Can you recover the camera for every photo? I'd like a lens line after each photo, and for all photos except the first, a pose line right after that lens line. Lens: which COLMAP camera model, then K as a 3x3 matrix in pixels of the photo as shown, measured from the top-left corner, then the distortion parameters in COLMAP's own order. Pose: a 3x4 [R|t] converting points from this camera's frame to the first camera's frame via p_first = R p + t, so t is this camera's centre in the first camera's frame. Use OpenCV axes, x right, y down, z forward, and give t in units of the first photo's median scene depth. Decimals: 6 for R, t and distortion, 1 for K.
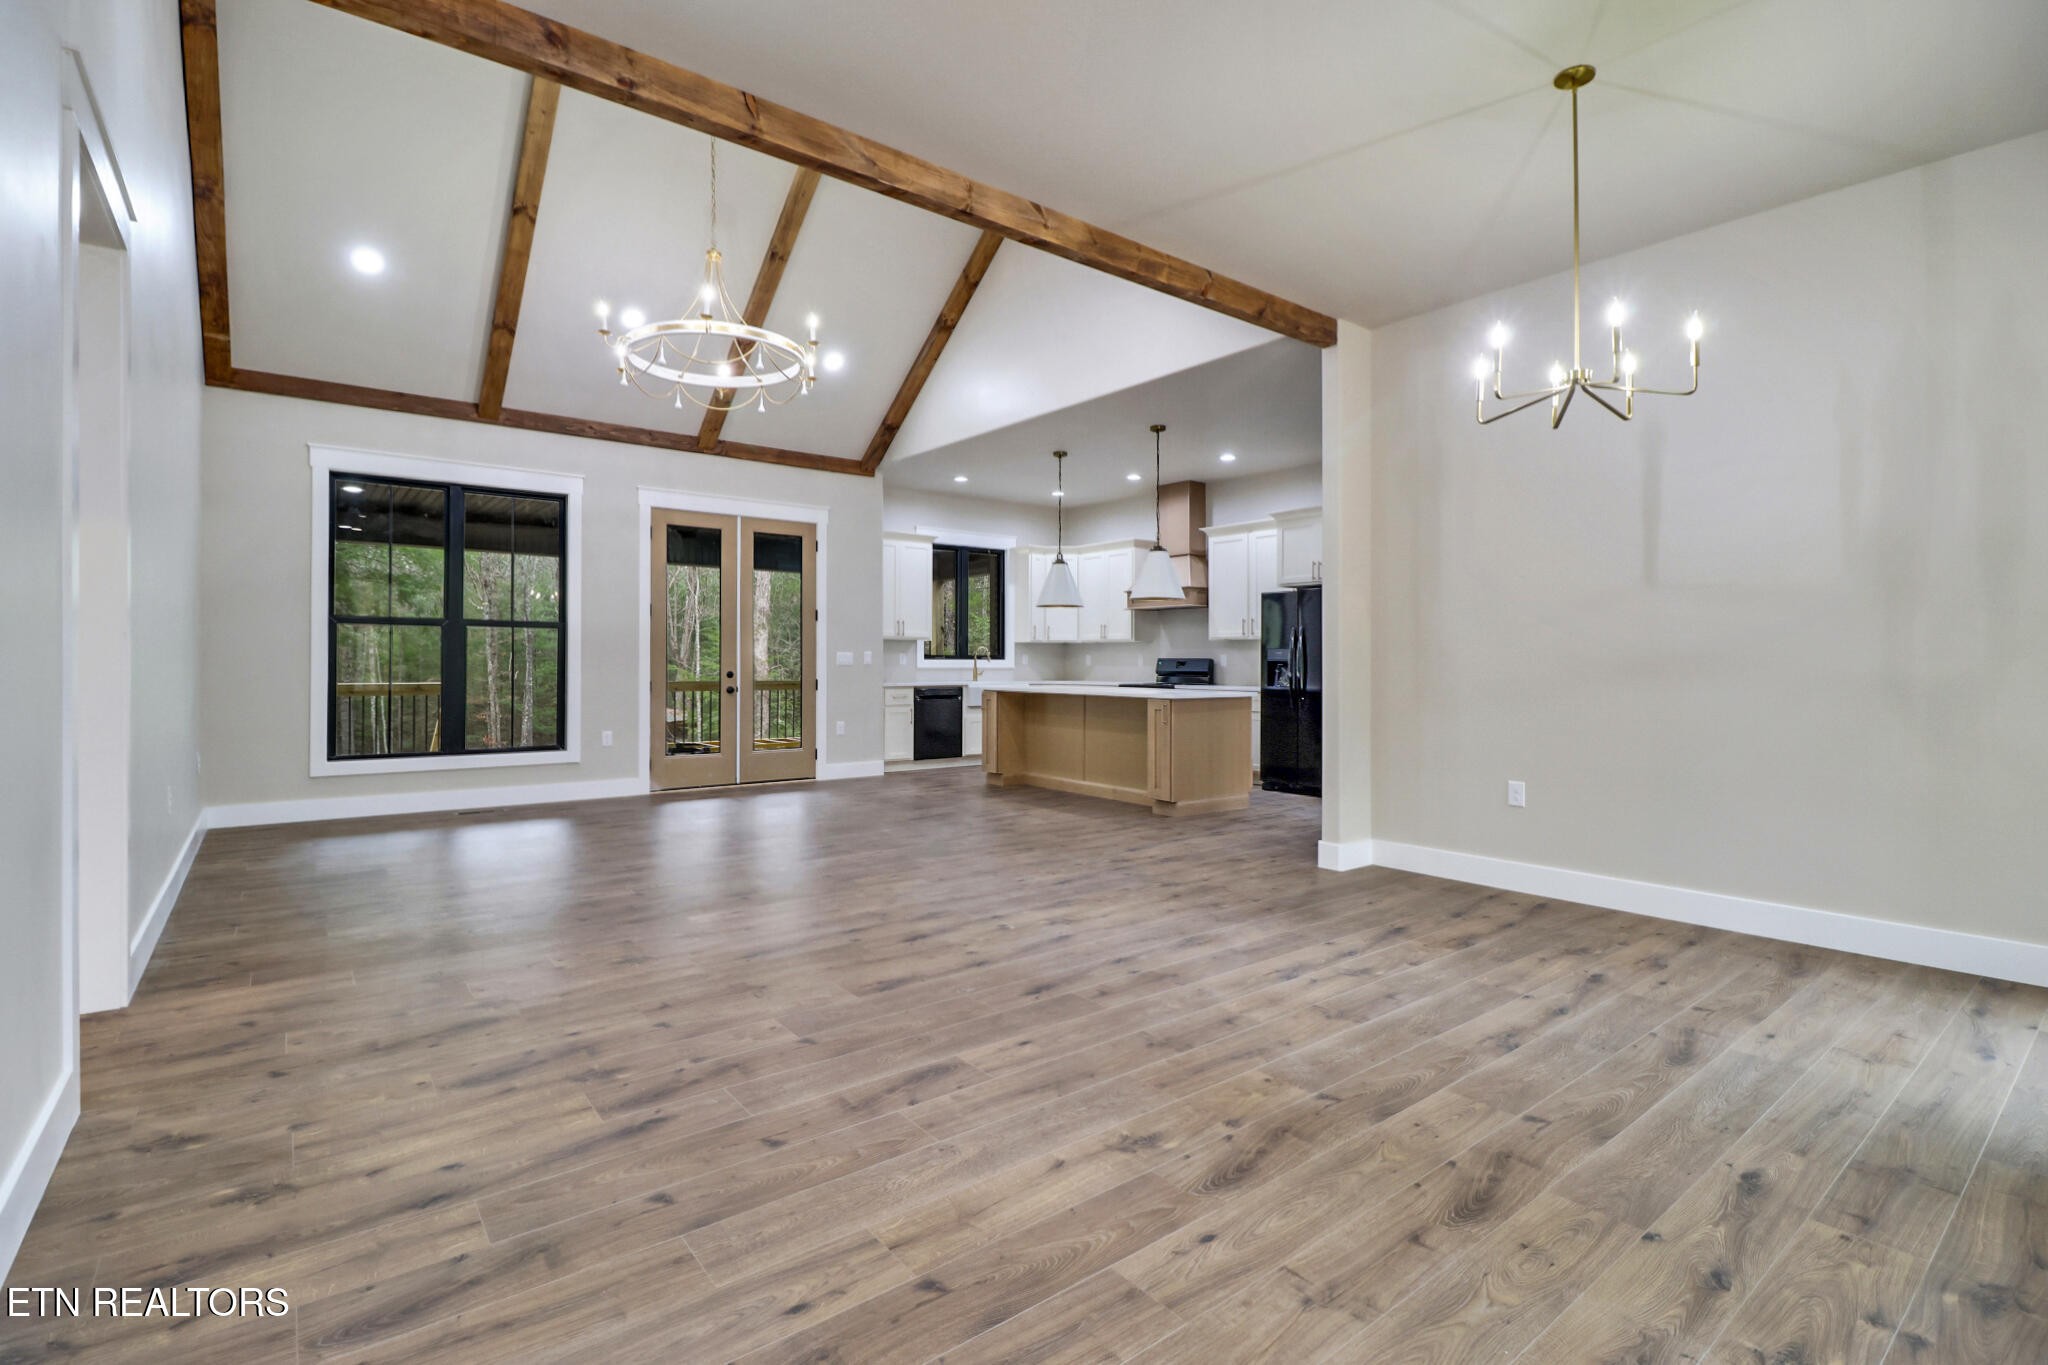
lens RADIAL K [[942.2, 0, 1022.6], [0, 942.2, 663.8], [0, 0, 1]] dist [-0.010452, -0.001761]
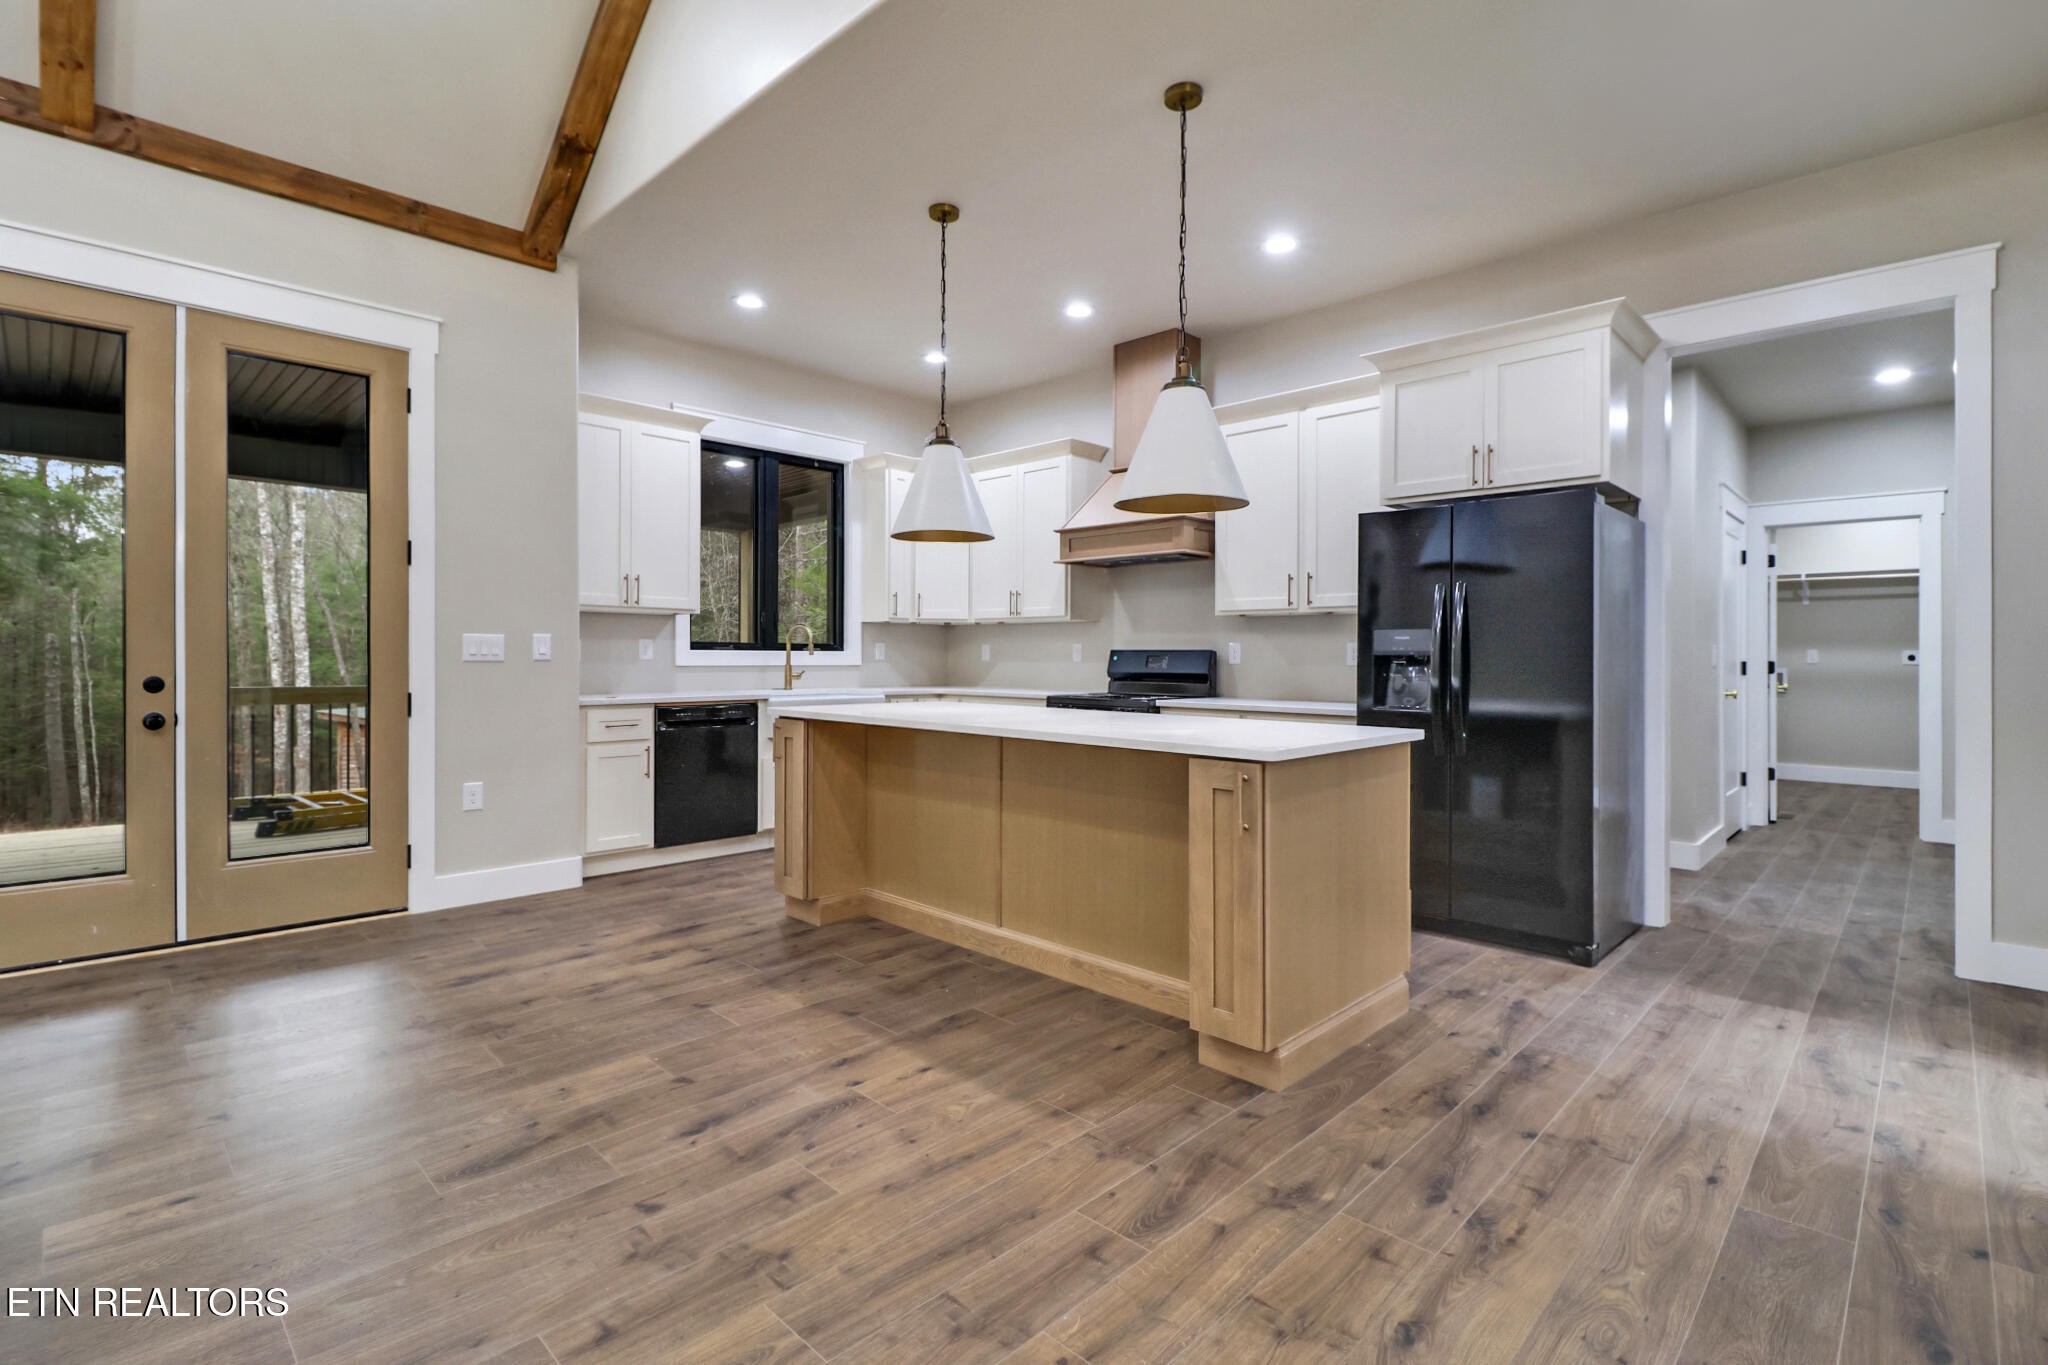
lens RADIAL K [[942.2, 0, 991.0], [0, 942.2, 645.6], [0, 0, 1]] dist [-0.010452, -0.001761]
pose [[0.994626, 0.002117, 0.103512, 0.012936], [-0.000786, 0.999917, -0.012898, -0.000661], [-0.103531, 0.012748, 0.994545, 0.460762]]
